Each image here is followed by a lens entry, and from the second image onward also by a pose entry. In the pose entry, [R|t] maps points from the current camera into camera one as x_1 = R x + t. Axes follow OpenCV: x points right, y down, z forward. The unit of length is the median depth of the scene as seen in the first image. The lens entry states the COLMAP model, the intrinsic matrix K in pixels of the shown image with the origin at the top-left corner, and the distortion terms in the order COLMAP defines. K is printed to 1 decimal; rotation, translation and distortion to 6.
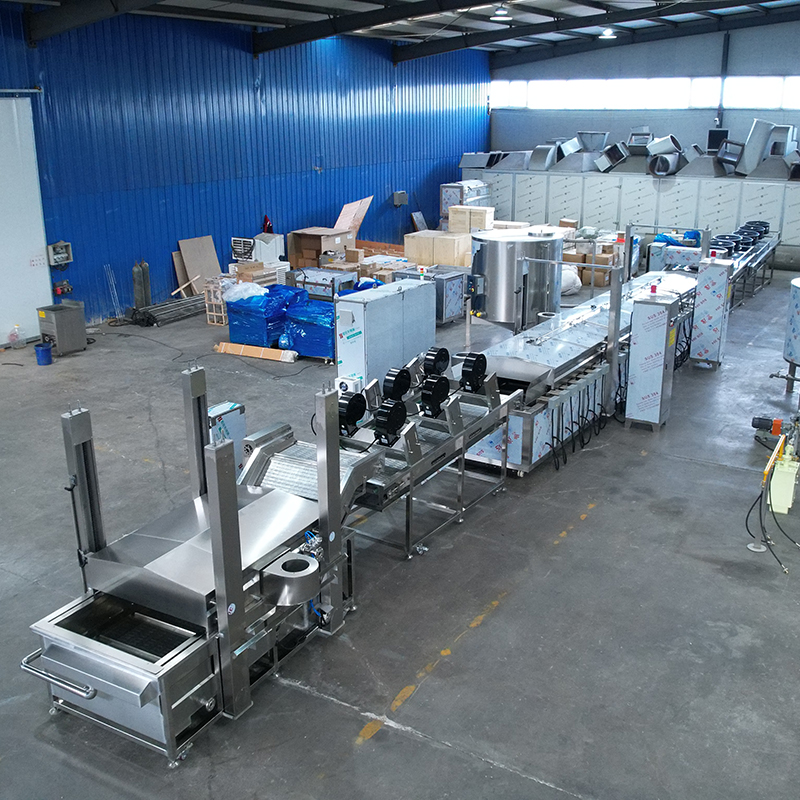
lens RADIAL K [[907.2, 0, 400.0], [0, 907.2, 400.0], [0, 0, 1]] dist [-0.046724, 0.007962]
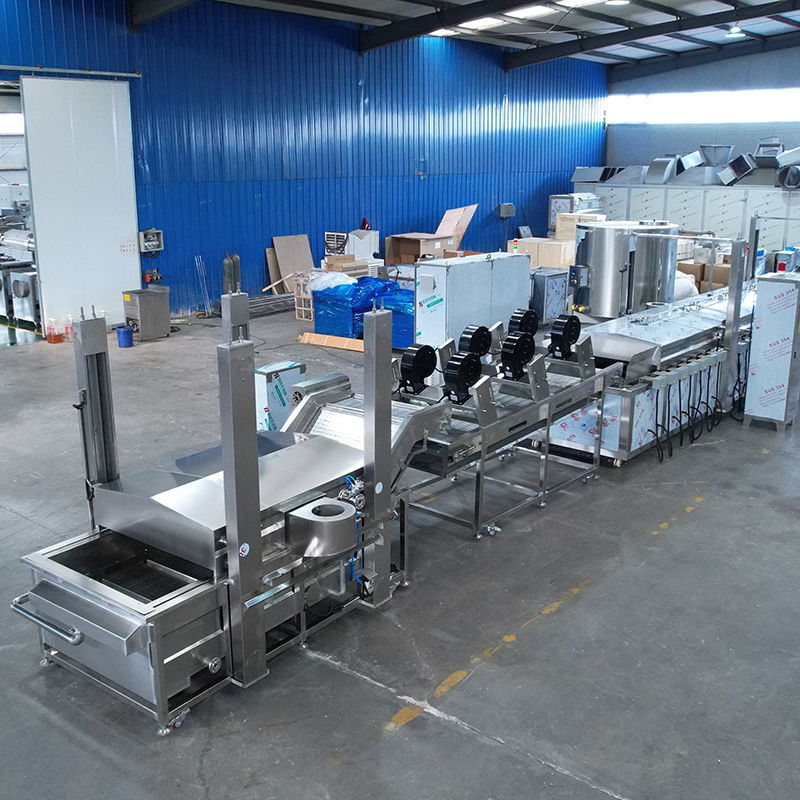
lens RADIAL K [[908.6, 0, 376.5], [0, 908.6, 397.9], [0, 0, 1]] dist [-0.059009, 0.032955]
pose [[0.988492, 0.040116, -0.145857, 0.029946], [-0.047591, 0.997707, -0.048123, 0.074938], [0.143592, 0.054511, 0.988135, 0.109620]]
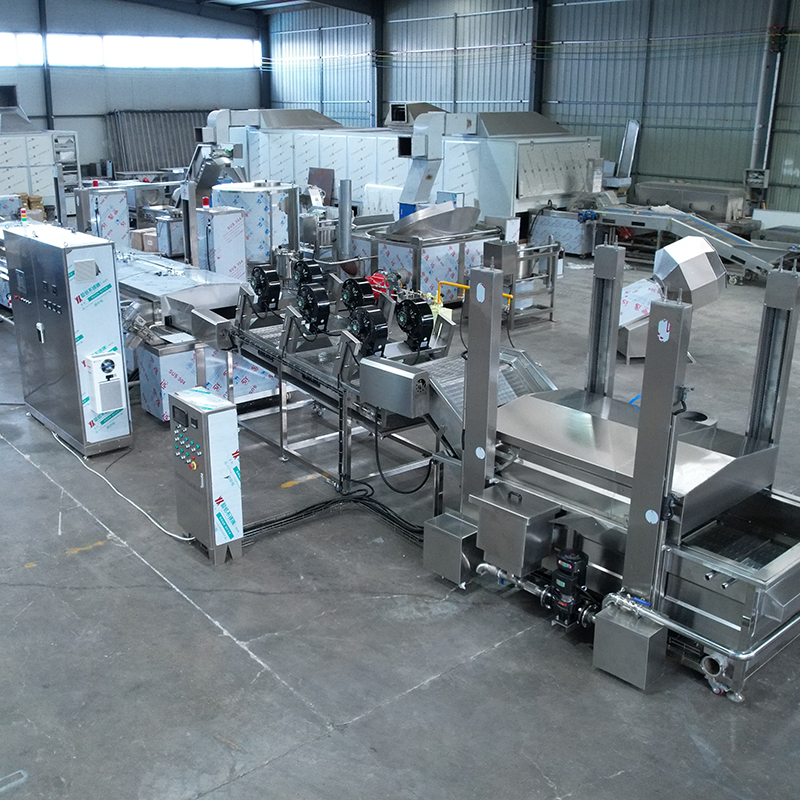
lens RADIAL K [[909.0, 0, 341.0], [0, 909.0, 400.8], [0, 0, 1]] dist [-0.040002, -0.015006]
pose [[0.354267, -0.294271, 0.887637, -0.693939], [0.292643, 0.936410, 0.193643, -0.080058], [-0.888175, 0.191159, 0.417855, 0.592752]]
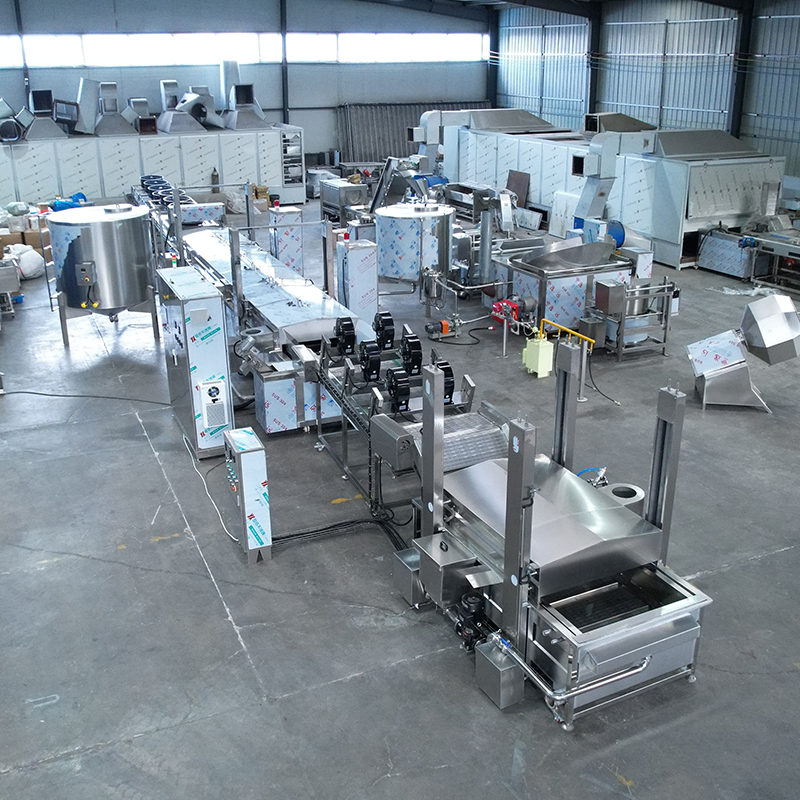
lens RADIAL K [[907.2, 0, 400.0], [0, 907.2, 400.0], [0, 0, 1]] dist [-0.046724, 0.007962]
pose [[0.560911, -0.294913, 0.773567, -0.718455], [0.256608, 0.950313, 0.176230, -0.129305], [-0.787103, 0.099654, 0.608718, 0.329667]]
